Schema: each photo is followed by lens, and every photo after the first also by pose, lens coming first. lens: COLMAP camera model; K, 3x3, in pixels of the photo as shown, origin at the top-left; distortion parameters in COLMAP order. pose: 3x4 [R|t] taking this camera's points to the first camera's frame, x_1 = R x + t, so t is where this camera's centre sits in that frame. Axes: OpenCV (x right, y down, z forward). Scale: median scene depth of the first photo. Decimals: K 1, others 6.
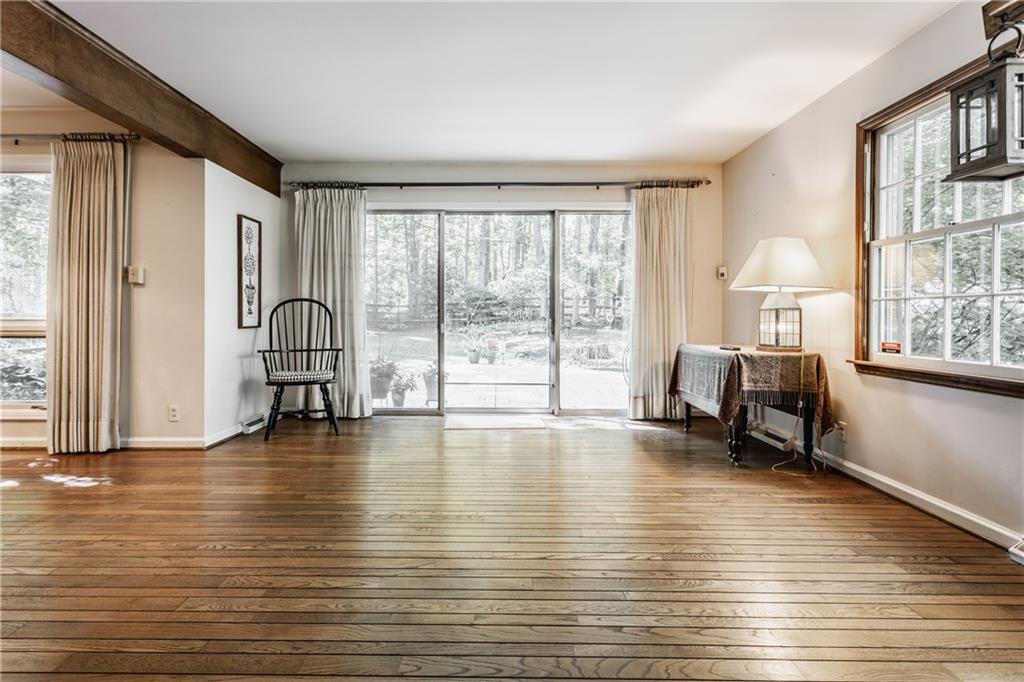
lens RADIAL K [[482.0, 0, 507.7], [0, 482.0, 313.5], [0, 0, 1]] dist [-0.001326, -0.000093]
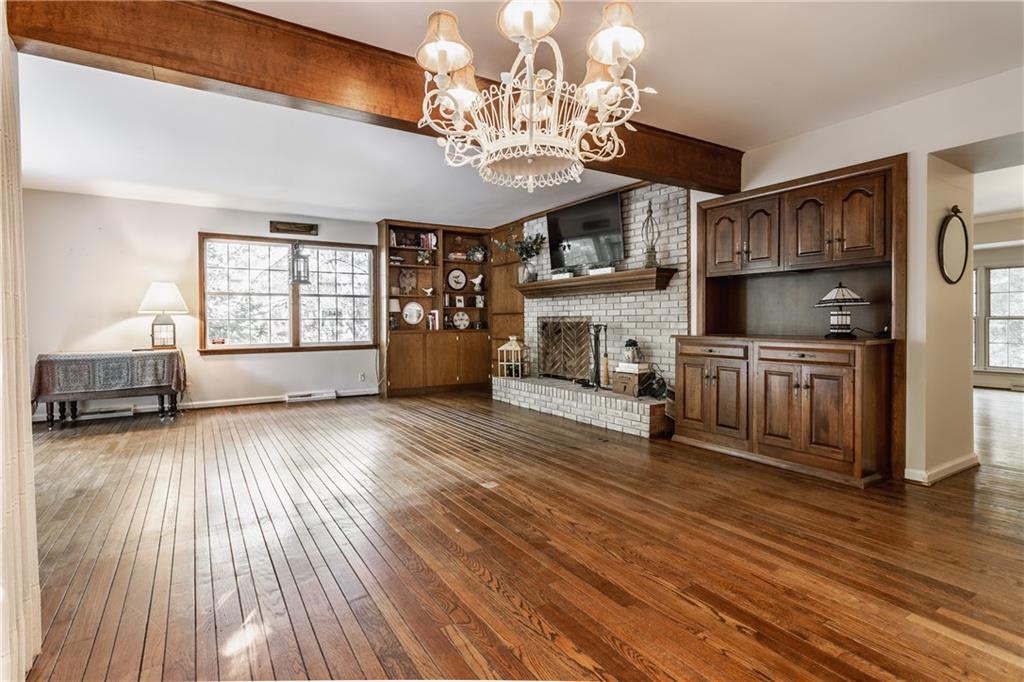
lens RADIAL K [[496.2, 0, 488.4], [0, 496.2, 325.5], [0, 0, 1]] dist [0.000405, 0.000105]
pose [[-0.519792, -0.006097, 0.854271, -1.415572], [0.005705, 0.999927, 0.010607, -0.015231], [-0.854274, 0.010387, -0.519720, 0.880161]]
